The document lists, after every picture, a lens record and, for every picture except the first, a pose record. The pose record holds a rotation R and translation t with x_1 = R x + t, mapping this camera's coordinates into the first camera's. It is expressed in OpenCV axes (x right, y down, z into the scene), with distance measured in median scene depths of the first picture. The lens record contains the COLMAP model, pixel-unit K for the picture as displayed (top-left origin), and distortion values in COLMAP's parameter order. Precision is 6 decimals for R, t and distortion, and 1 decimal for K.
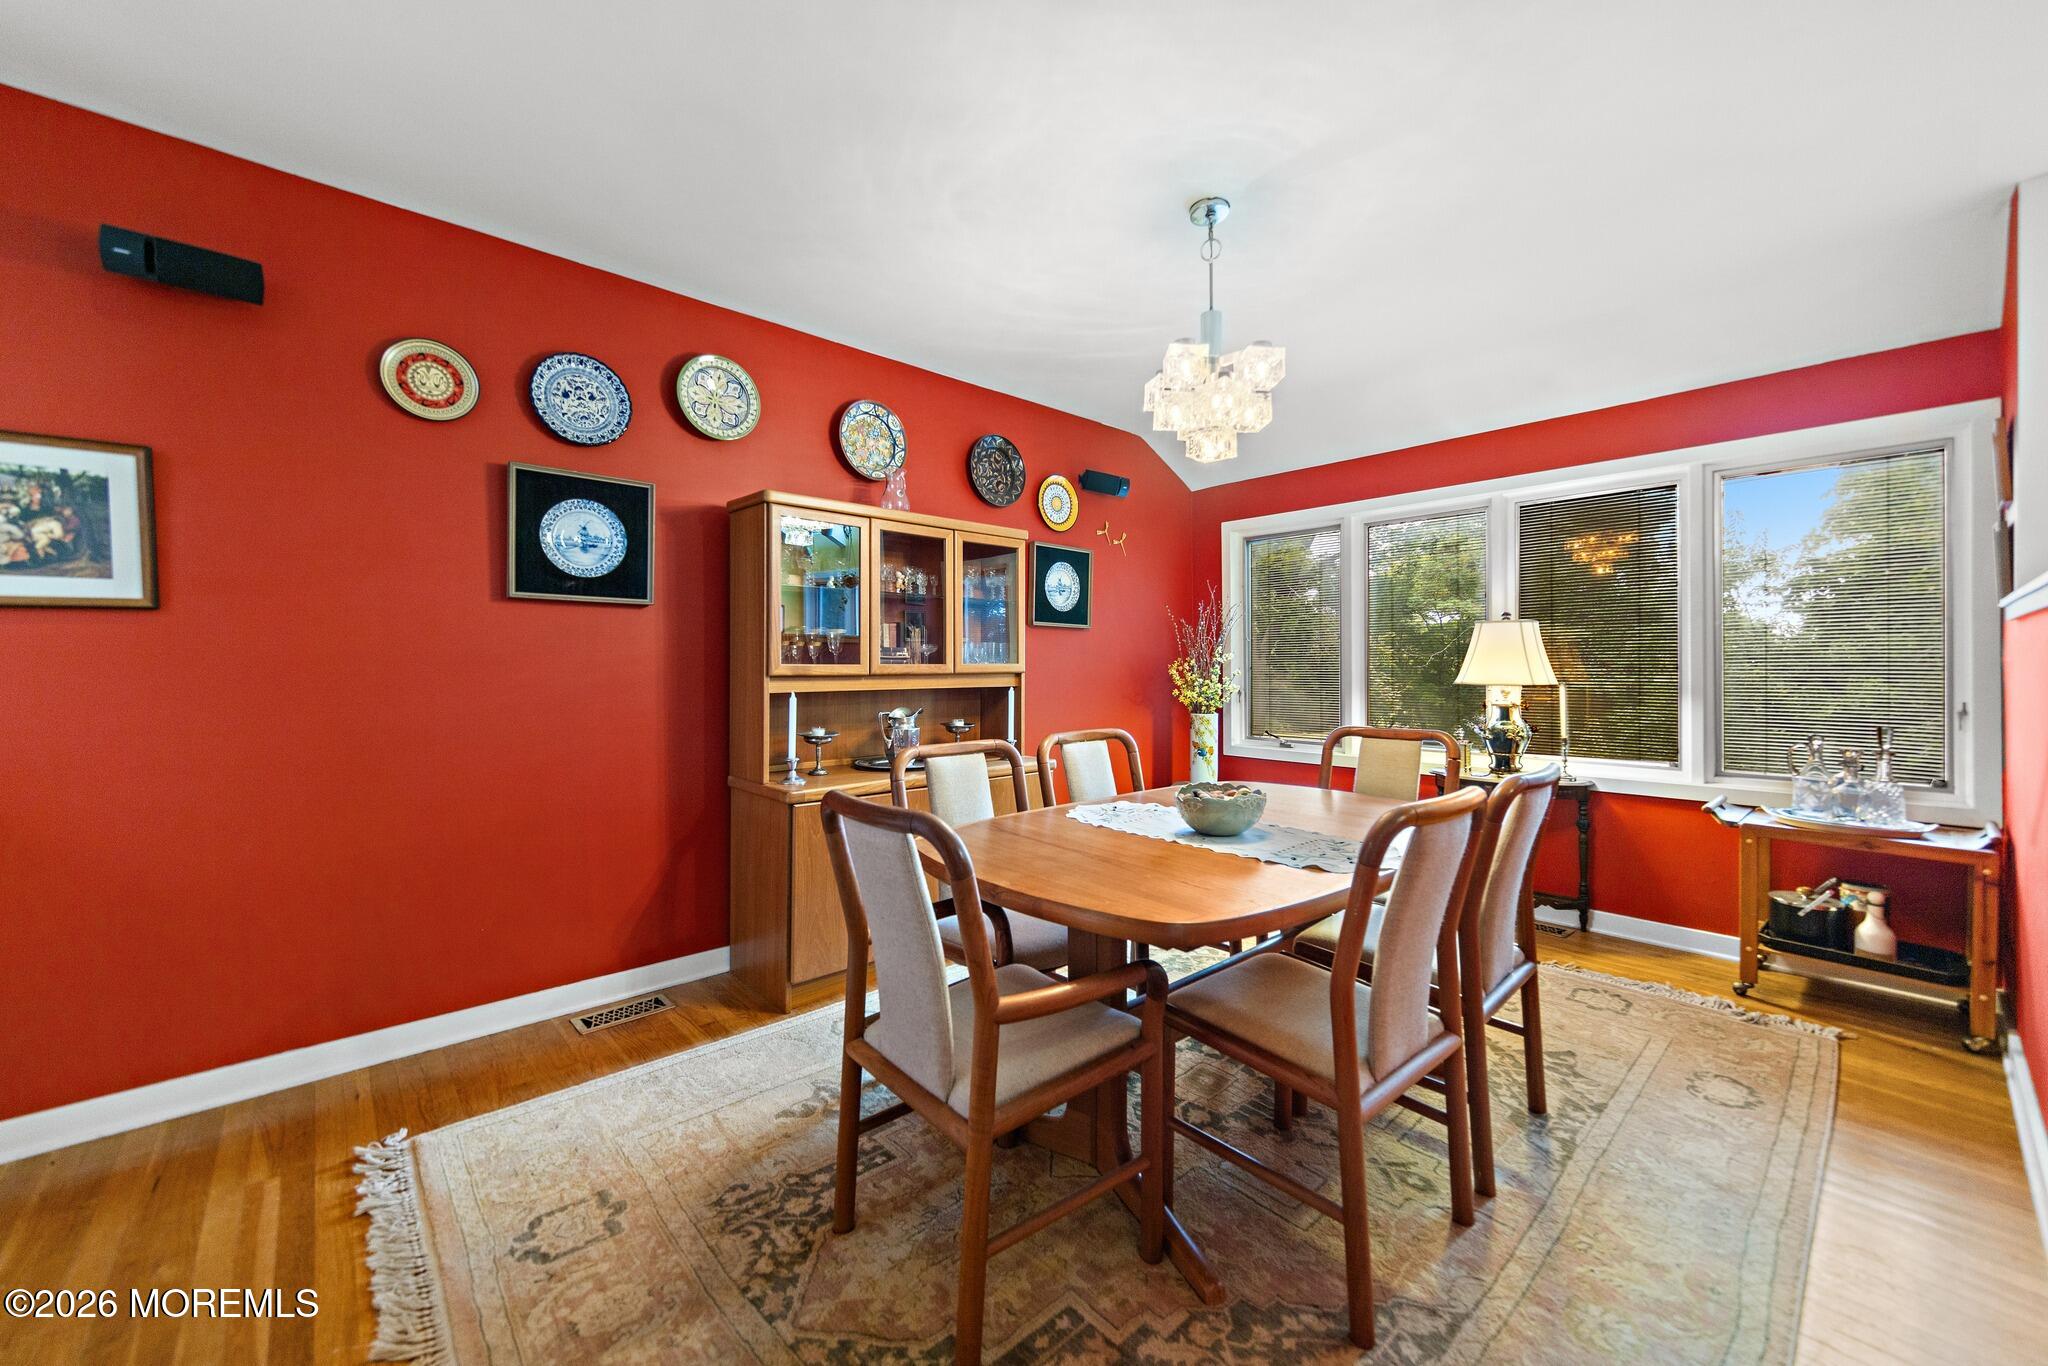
lens RADIAL K [[777.1, 0, 1041.1], [0, 777.1, 674.2], [0, 0, 1]] dist [-0.000092, -0.000016]
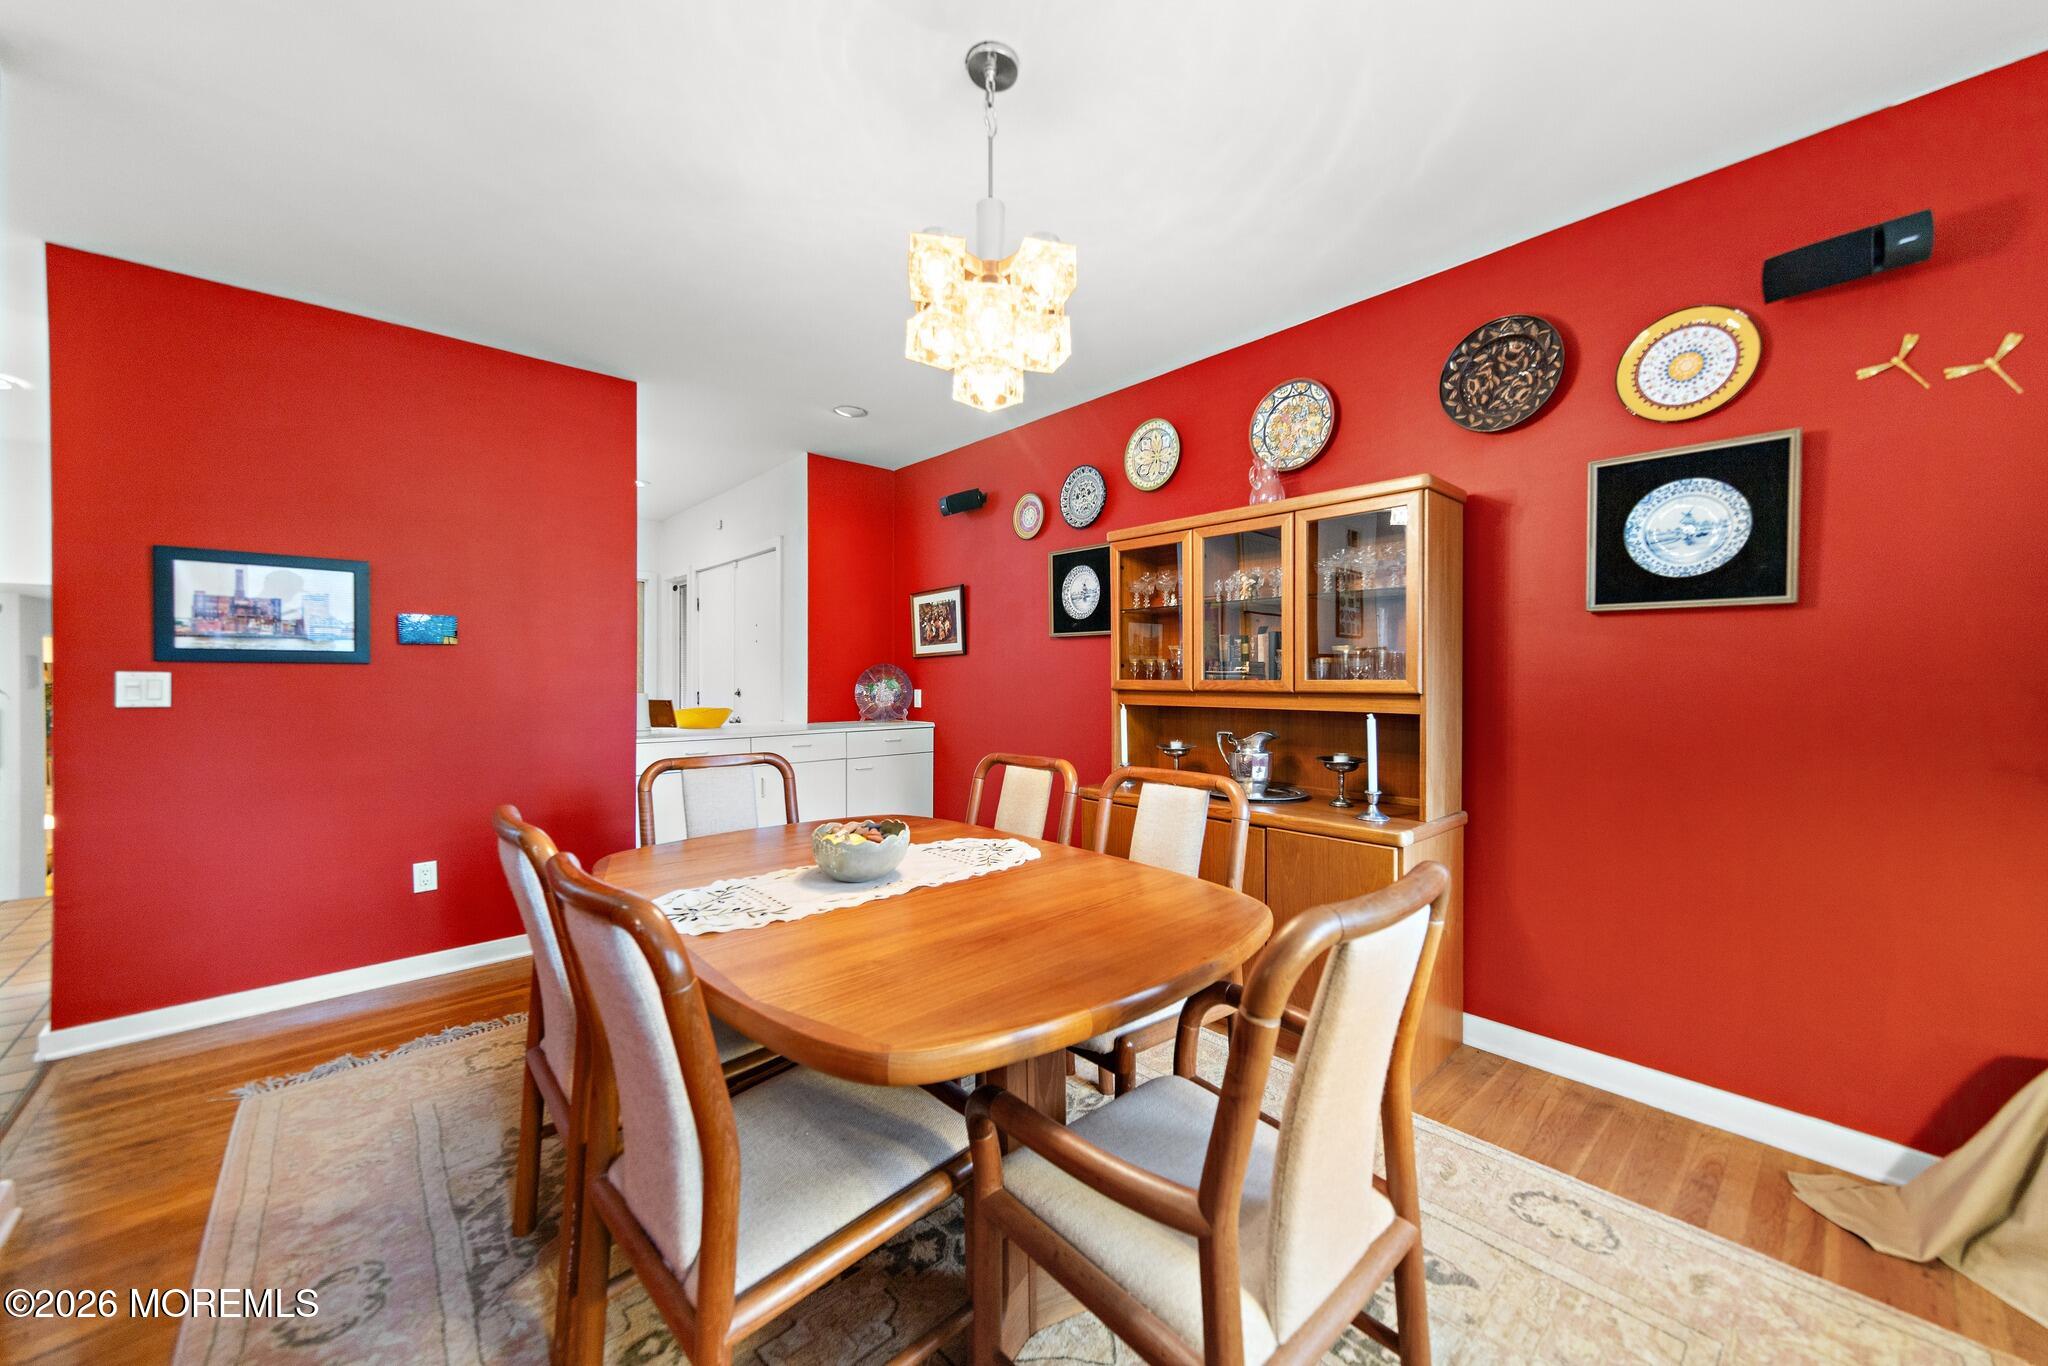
lens RADIAL K [[765.4, 0, 1038.6], [0, 765.4, 669.7], [0, 0, 1]] dist [0.007752, -0.000035]
pose [[0.004948, -0.007366, -0.999961, 0.854335], [-0.009578, 0.999927, -0.007413, -0.019271], [0.999942, 0.009614, 0.004878, 0.932509]]
